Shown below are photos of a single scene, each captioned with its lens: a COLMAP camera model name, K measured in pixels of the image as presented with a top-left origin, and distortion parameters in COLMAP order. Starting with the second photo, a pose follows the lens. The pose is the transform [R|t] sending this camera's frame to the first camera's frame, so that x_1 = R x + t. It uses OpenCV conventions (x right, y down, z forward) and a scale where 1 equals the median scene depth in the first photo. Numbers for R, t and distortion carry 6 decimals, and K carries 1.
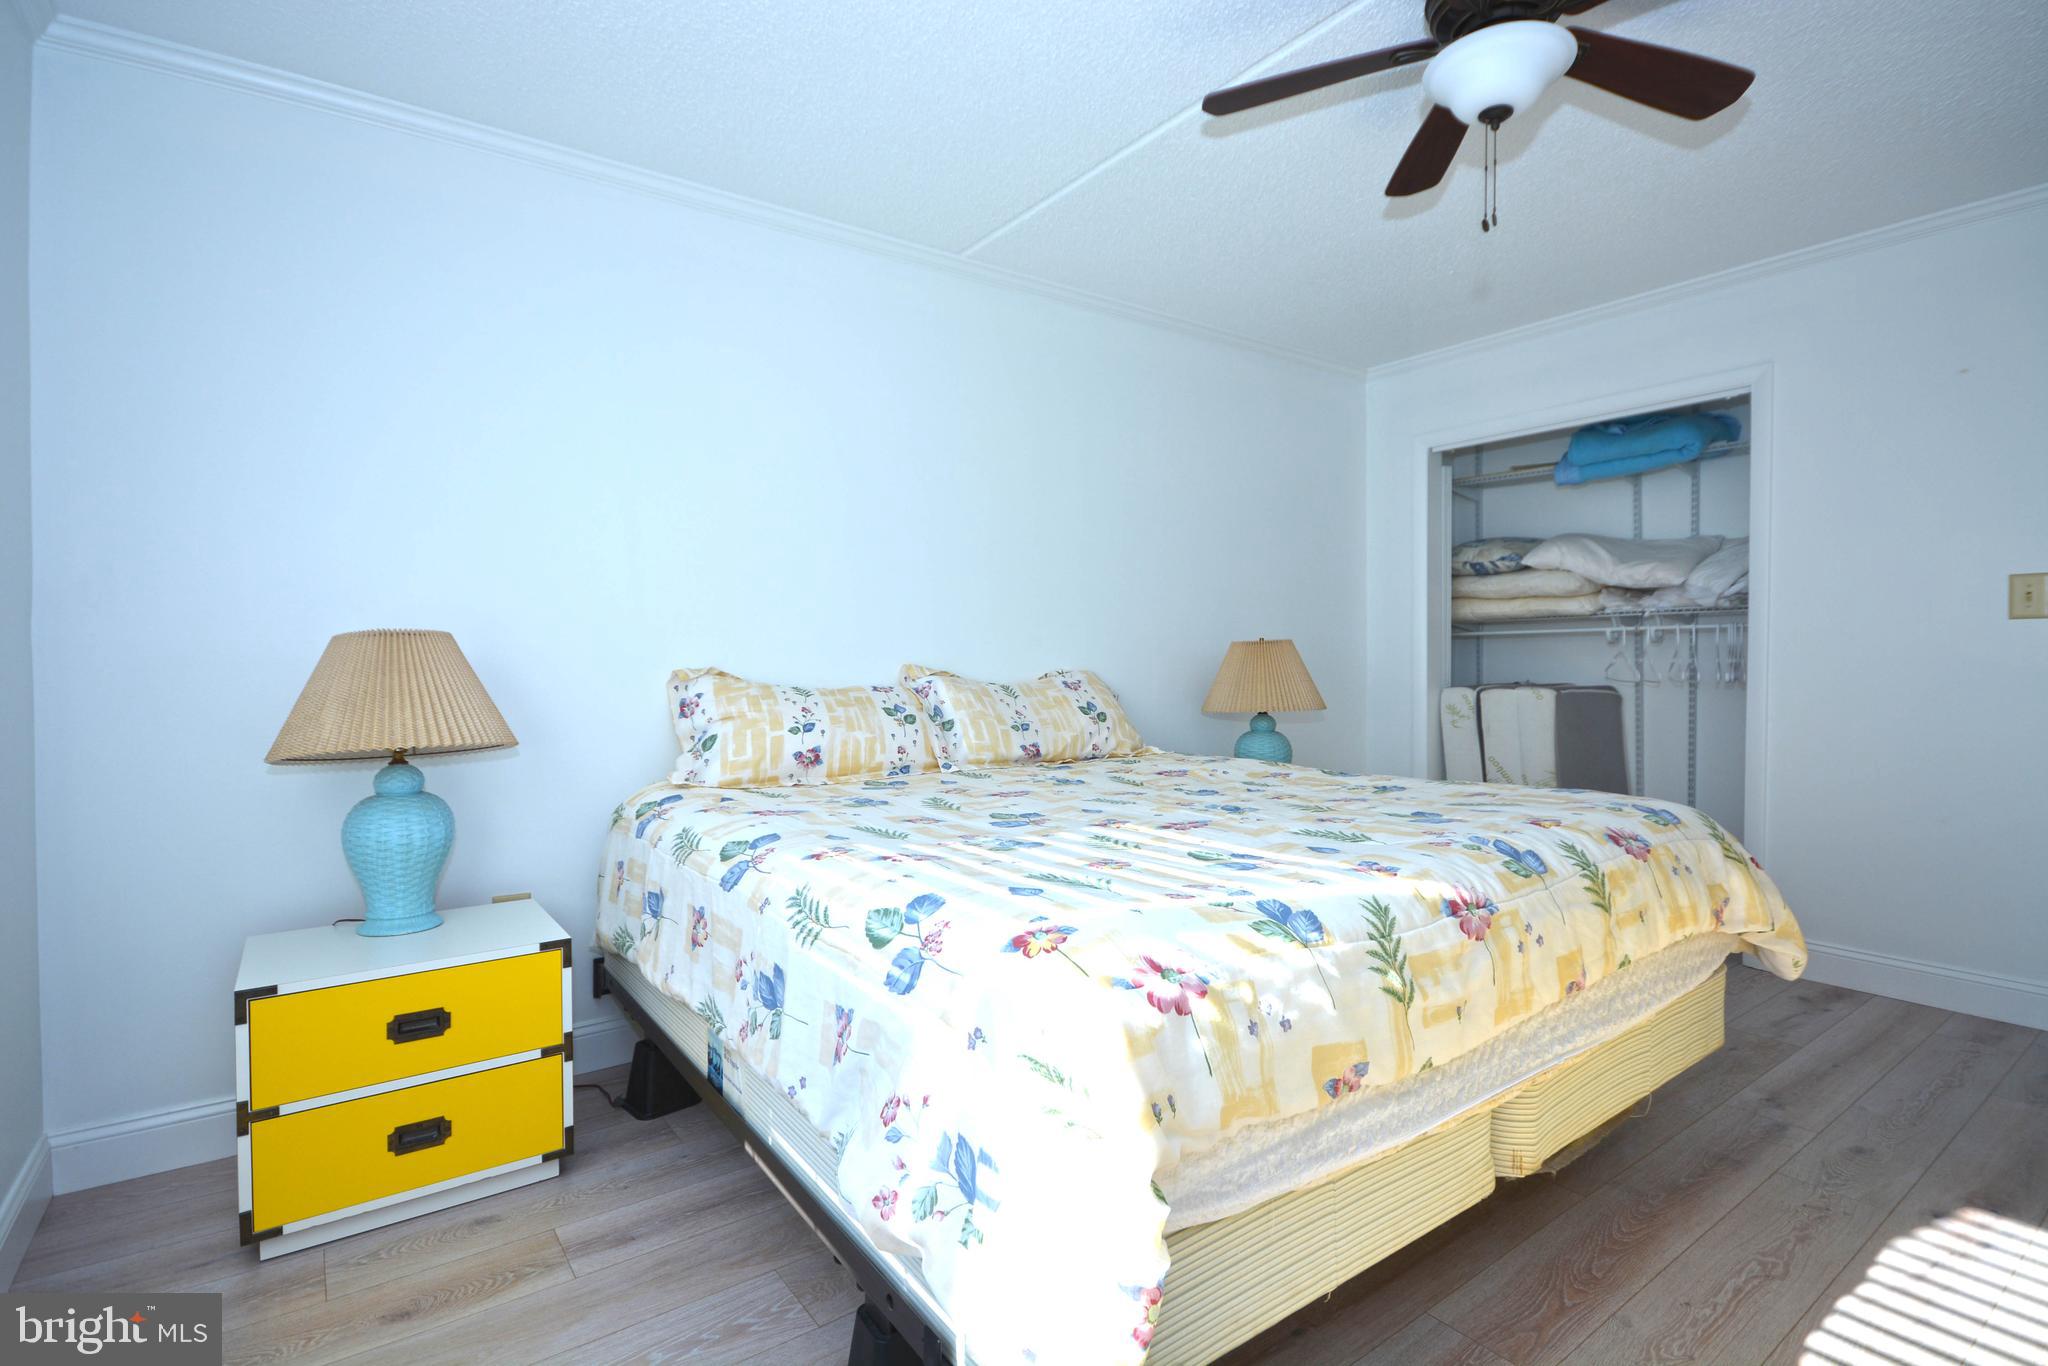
lens RADIAL K [[987.2, 0, 1028.3], [0, 987.2, 676.7], [0, 0, 1]] dist [0.025035, -0.015642]
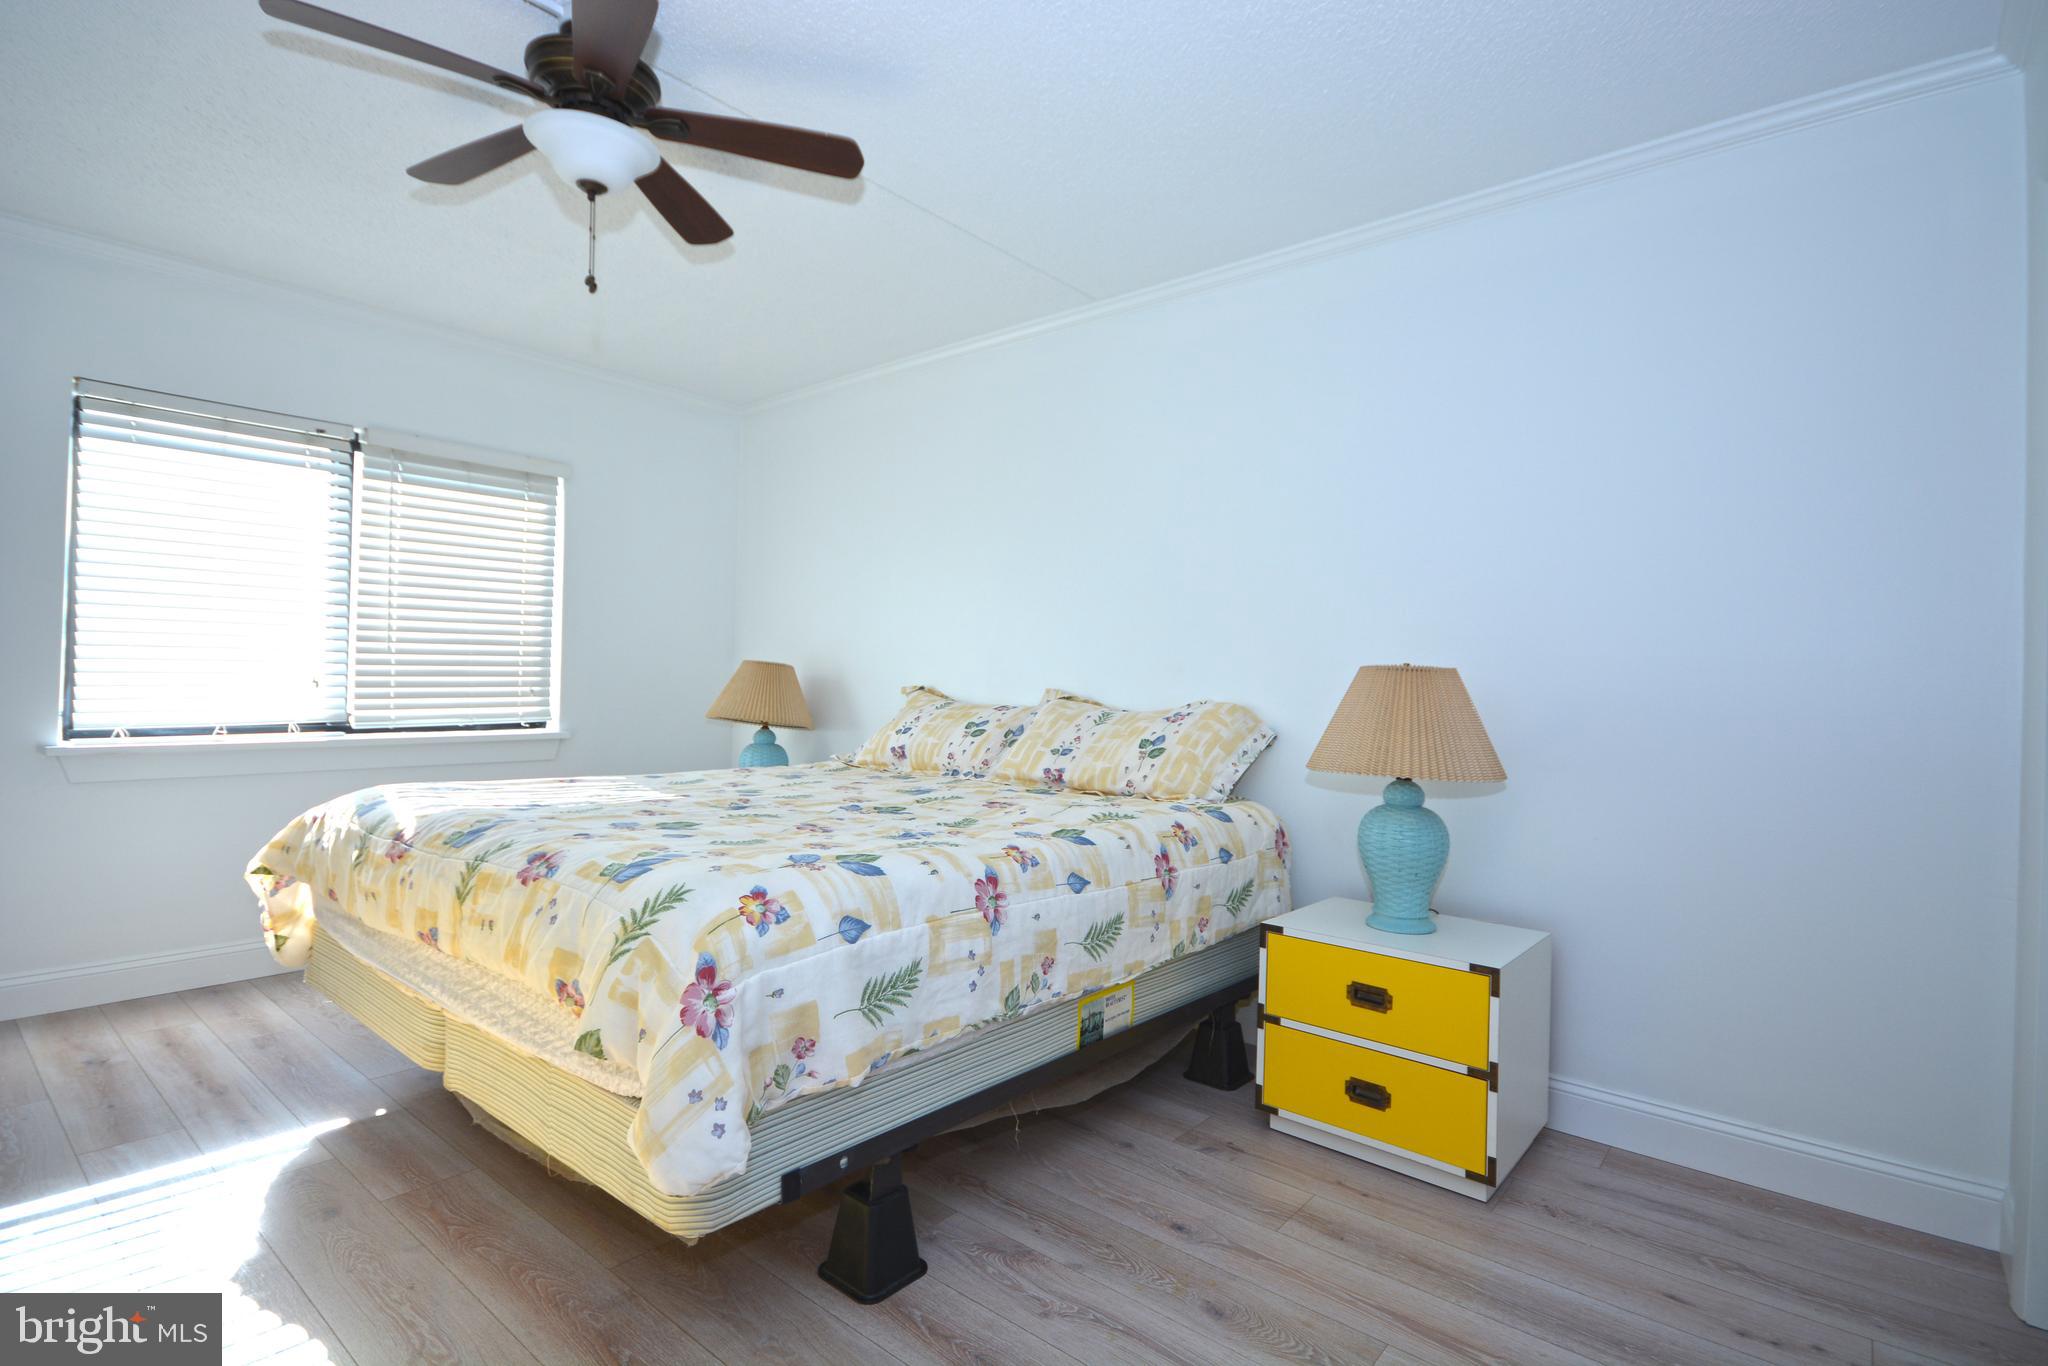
lens RADIAL K [[987.2, 0, 1028.3], [0, 987.2, 676.7], [0, 0, 1]] dist [0.025035, -0.015642]
pose [[0.231897, 0.006393, -0.972719, 0.927366], [-0.039392, 0.999220, -0.002824, -0.020856], [0.971942, 0.038973, 0.231968, 0.689079]]
